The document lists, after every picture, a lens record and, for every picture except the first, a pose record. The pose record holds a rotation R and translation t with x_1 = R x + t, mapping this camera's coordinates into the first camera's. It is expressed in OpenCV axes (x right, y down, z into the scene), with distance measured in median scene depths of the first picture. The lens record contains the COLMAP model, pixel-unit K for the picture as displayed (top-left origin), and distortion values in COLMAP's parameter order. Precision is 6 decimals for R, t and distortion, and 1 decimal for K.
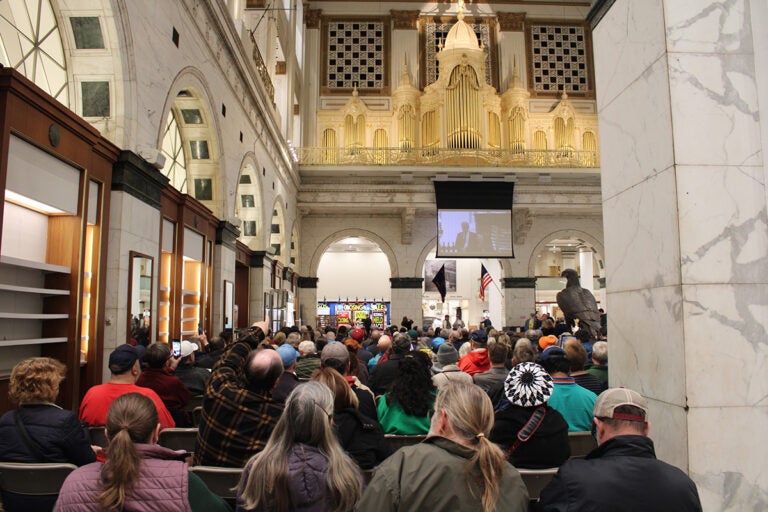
lens RADIAL K [[630.5, 0, 376.3], [0, 630.5, 256.5], [0, 0, 1]] dist [-0.162824, 0.132698]
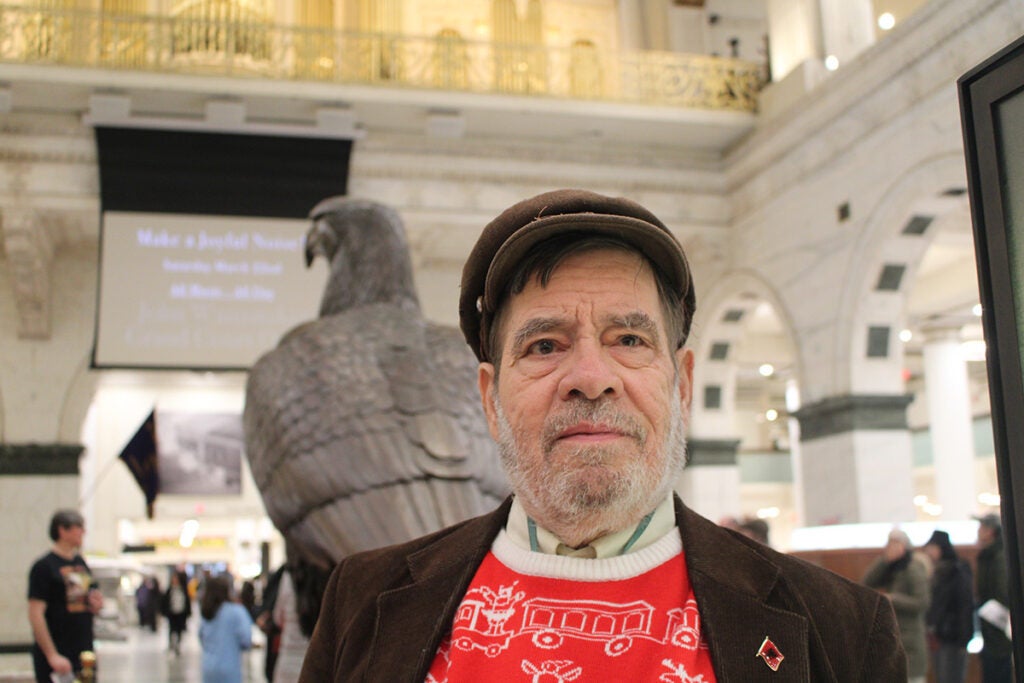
lens RADIAL K [[1248.7, 0, 512.0], [0, 1248.7, 341.5], [0, 0, 1]] dist [-0.172650, 0.355180]
pose [[0.969669, 0.014596, 0.243986, 0.128543], [0.005308, 0.996723, -0.080721, 0.032789], [-0.244365, 0.079567, 0.966413, 0.325982]]
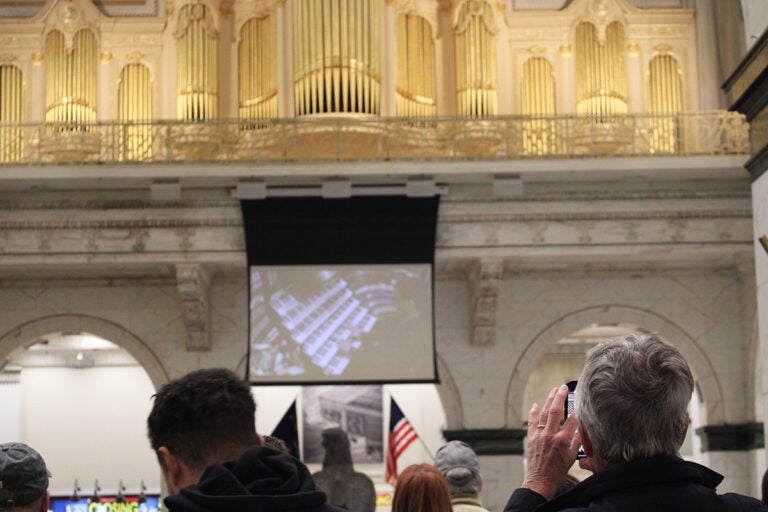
lens RADIAL K [[1822.9, 0, 384.0], [0, 1822.9, 256.0], [0, 0, 1]] dist [0.028802, -0.088752]
pose [[0.999812, -0.019025, 0.003793, 0.158843], [0.019194, 0.998505, -0.051189, -0.017625], [-0.002814, 0.051252, 0.998682, -0.161057]]
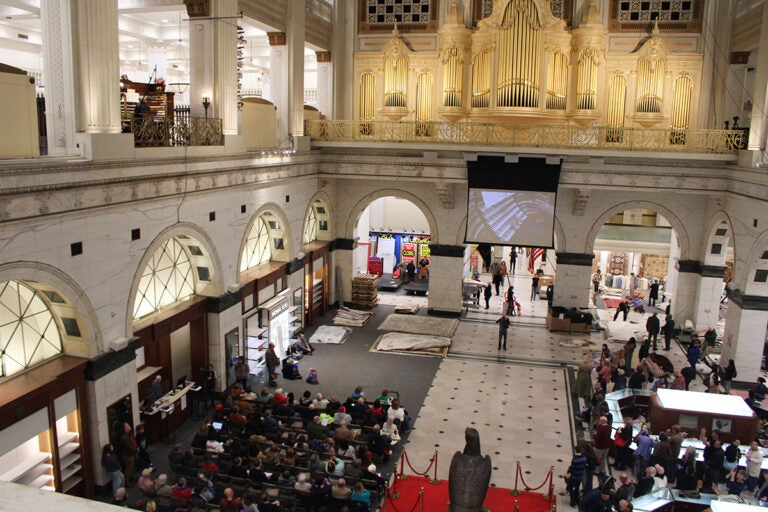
lens RADIAL K [[630.5, 0, 376.3], [0, 630.5, 256.5], [0, 0, 1]] dist [-0.162824, 0.132698]
pose [[0.965263, 0.068753, -0.252071, 0.175573], [0.005374, 0.959329, 0.282238, -0.203515], [0.261224, -0.273789, 0.925636, 0.116988]]
